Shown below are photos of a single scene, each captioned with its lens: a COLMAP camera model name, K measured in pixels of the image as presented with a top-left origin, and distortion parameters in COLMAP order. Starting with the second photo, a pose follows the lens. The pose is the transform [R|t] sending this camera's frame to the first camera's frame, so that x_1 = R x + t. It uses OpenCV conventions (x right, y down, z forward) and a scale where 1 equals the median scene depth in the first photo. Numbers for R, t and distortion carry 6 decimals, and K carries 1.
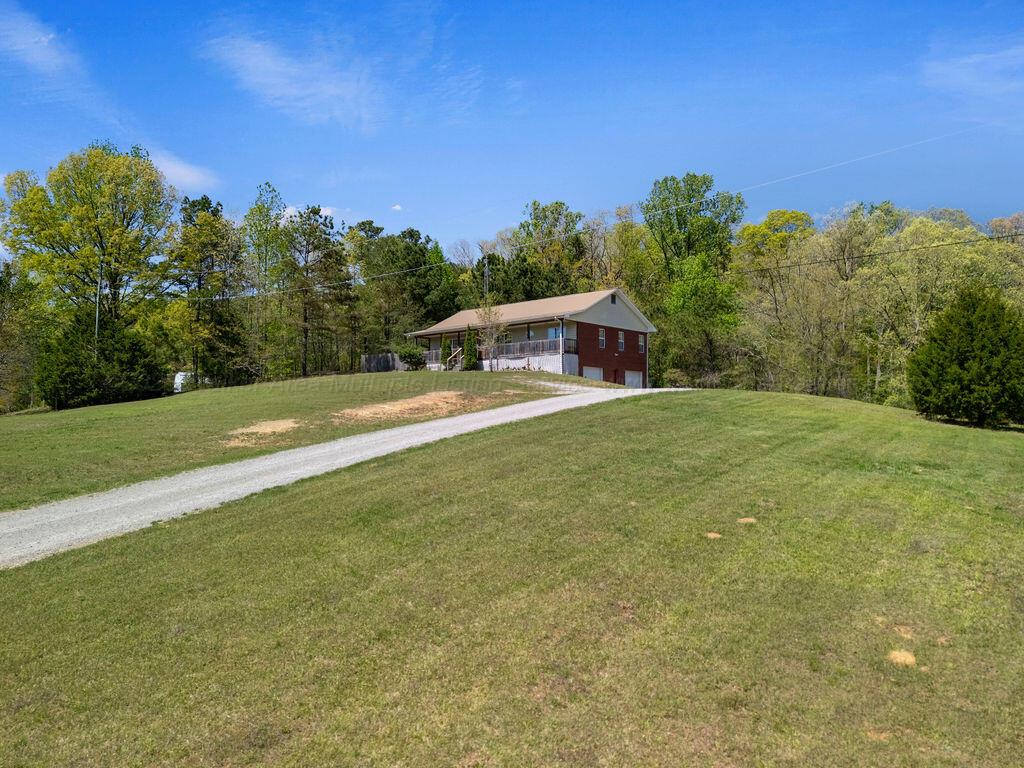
lens RADIAL K [[732.2, 0, 510.9], [0, 732.2, 404.1], [0, 0, 1]] dist [0.068854, -0.064219]
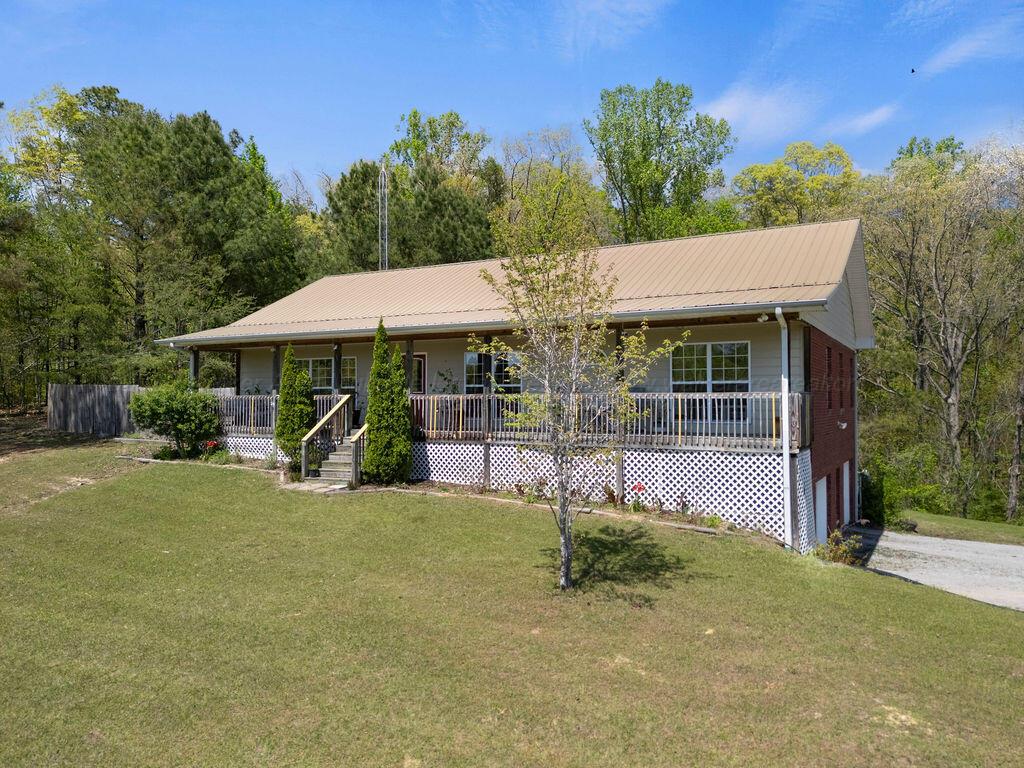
lens RADIAL K [[746.2, 0, 512.0], [0, 746.2, 384.0], [0, 0, 1]] dist [0.082304, -0.079556]
pose [[0.972852, -0.001783, 0.231423, -0.059152], [0.000616, 0.999987, 0.005113, -0.067206], [-0.231429, -0.004832, 0.972840, 0.546866]]
